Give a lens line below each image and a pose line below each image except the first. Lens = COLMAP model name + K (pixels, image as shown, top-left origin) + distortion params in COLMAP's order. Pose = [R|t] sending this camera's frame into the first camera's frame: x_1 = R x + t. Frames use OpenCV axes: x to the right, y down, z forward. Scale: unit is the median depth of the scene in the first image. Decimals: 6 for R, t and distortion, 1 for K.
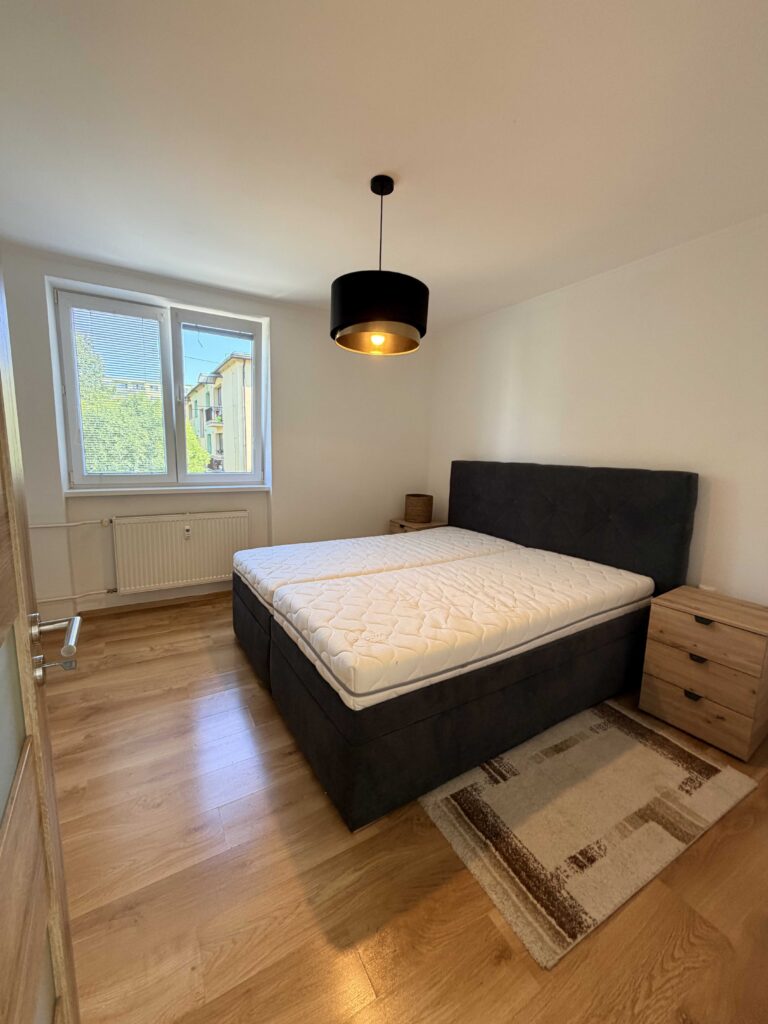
lens RADIAL K [[412.0, 0, 382.2], [0, 412.0, 511.9], [0, 0, 1]] dist [0.000206, 0.000126]
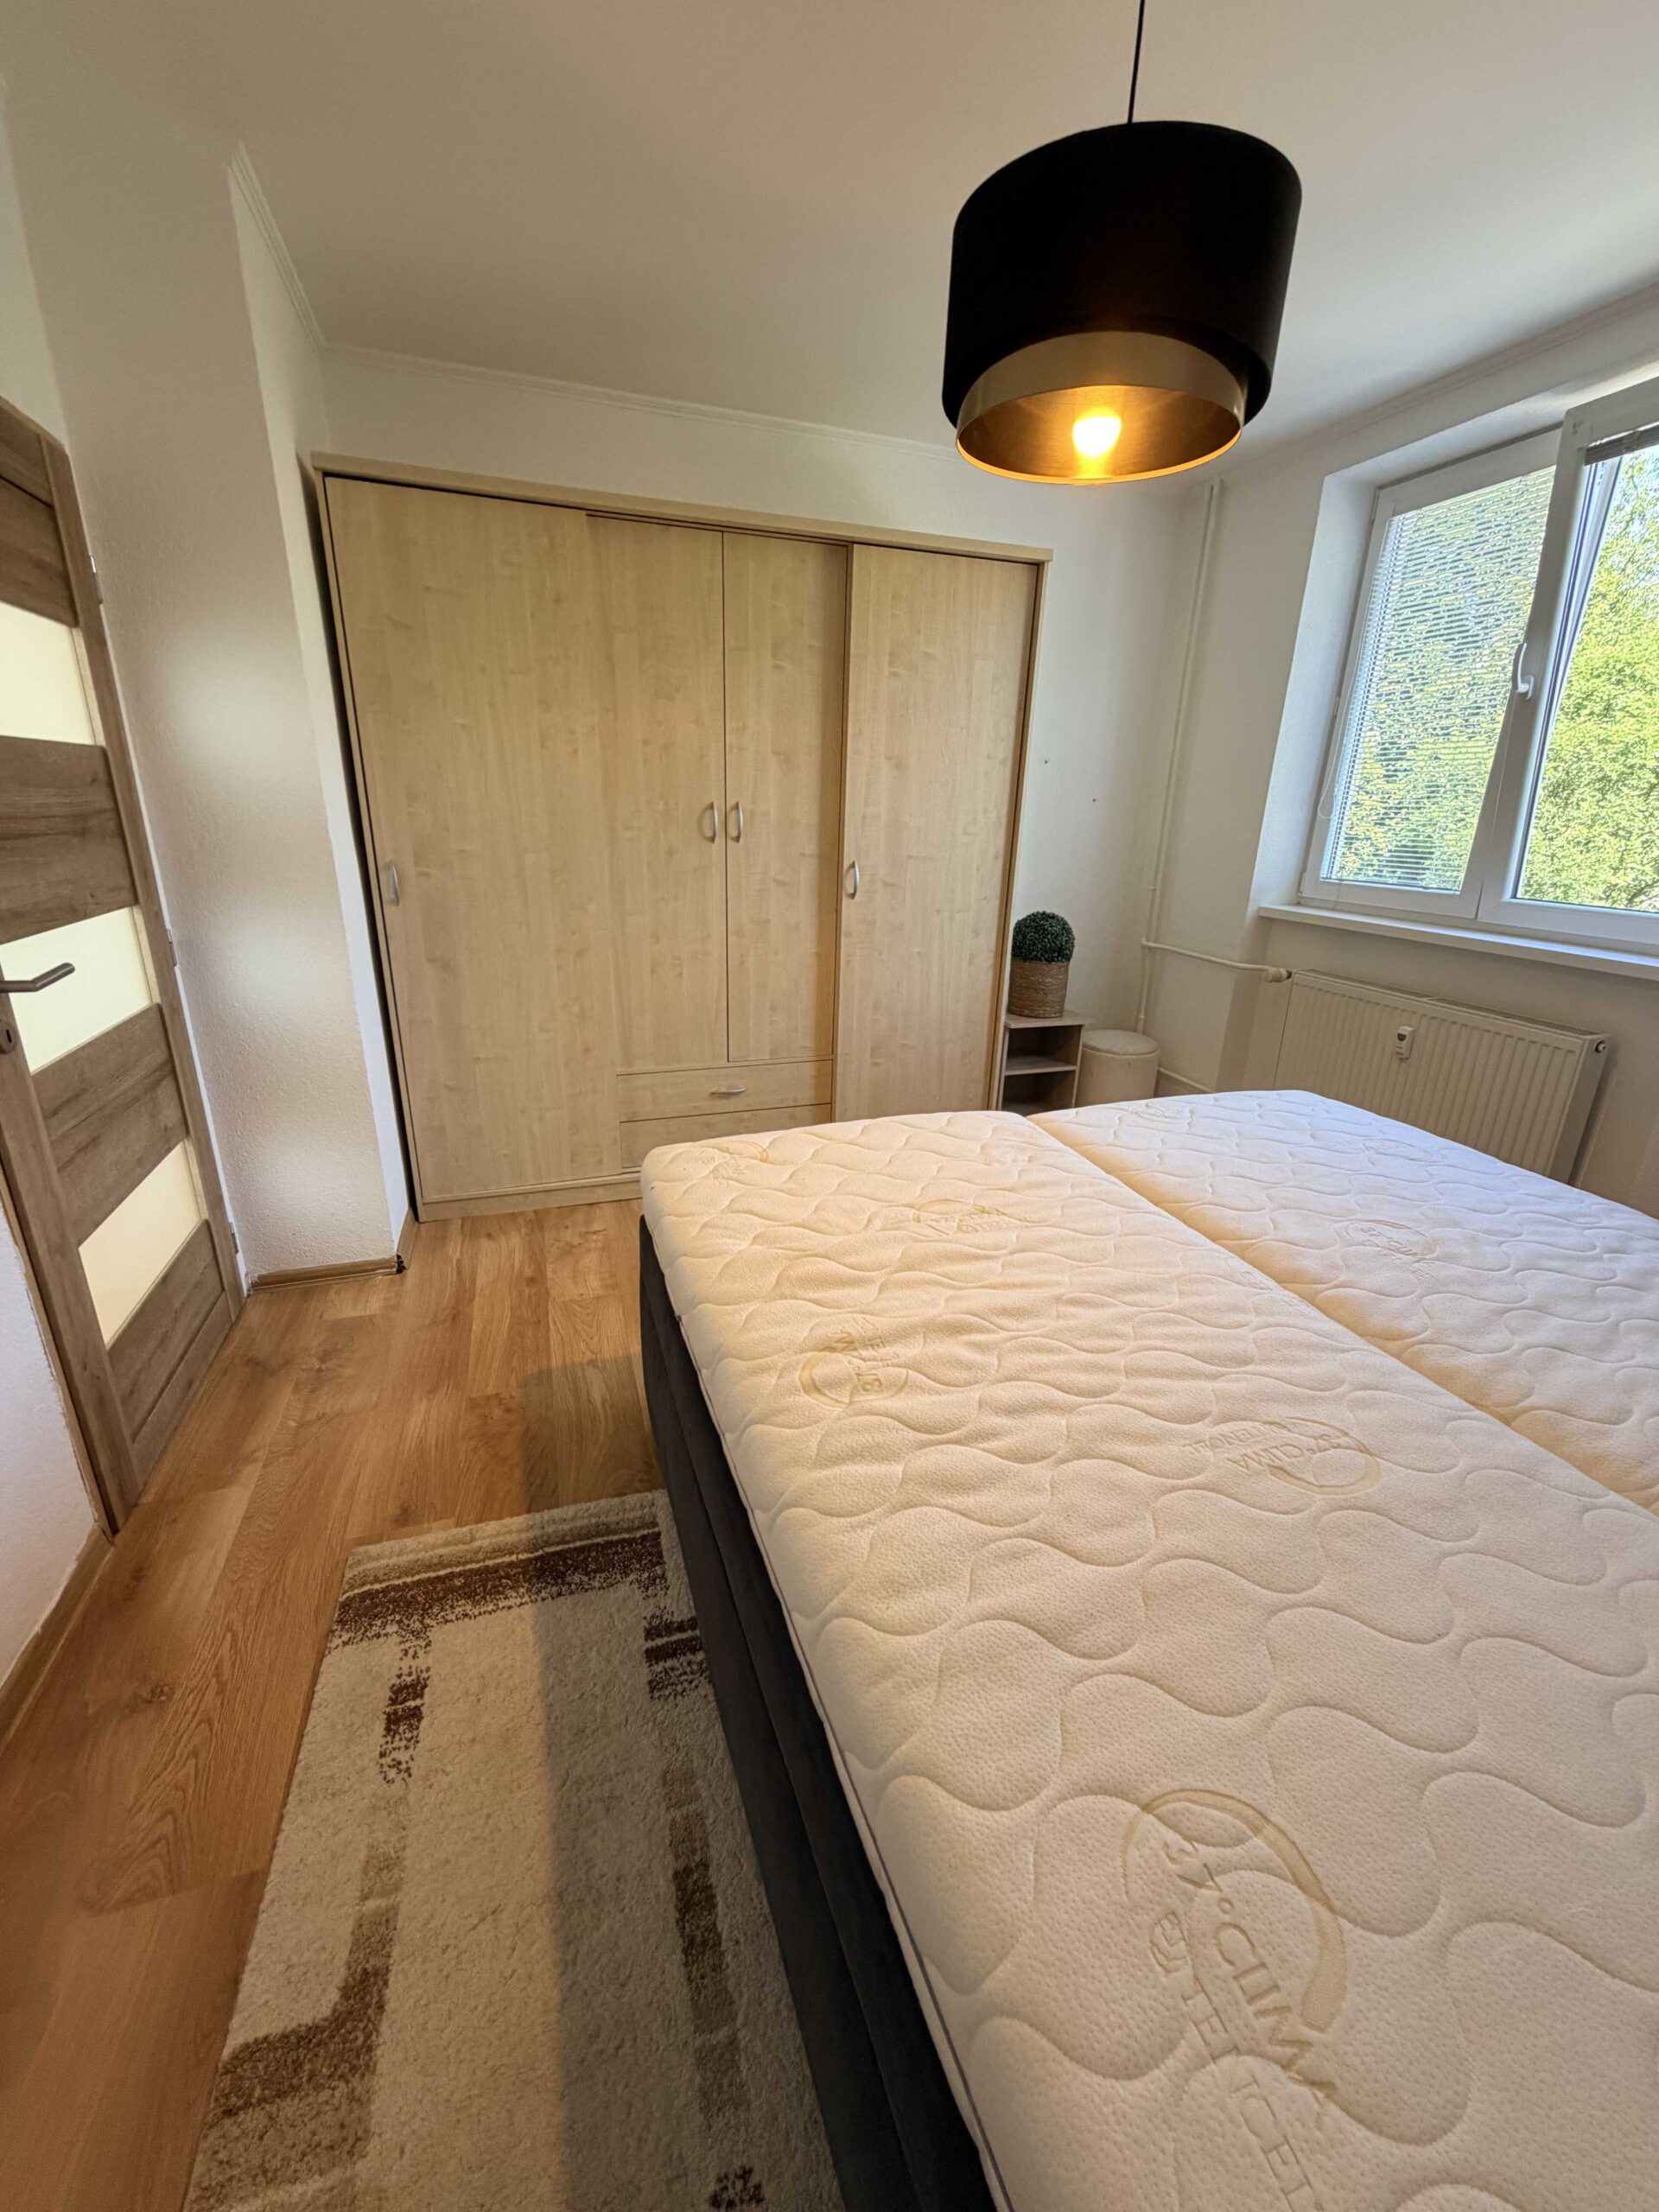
lens RADIAL K [[889.9, 0, 827.1], [0, 889.9, 1102.9], [0, 0, 1]] dist [0.000206, 0.000126]
pose [[-0.216798, 0.283066, -0.934276, 1.055053], [-0.180638, 0.928879, 0.323348, -0.166663], [0.959358, 0.238867, -0.150247, 1.356923]]
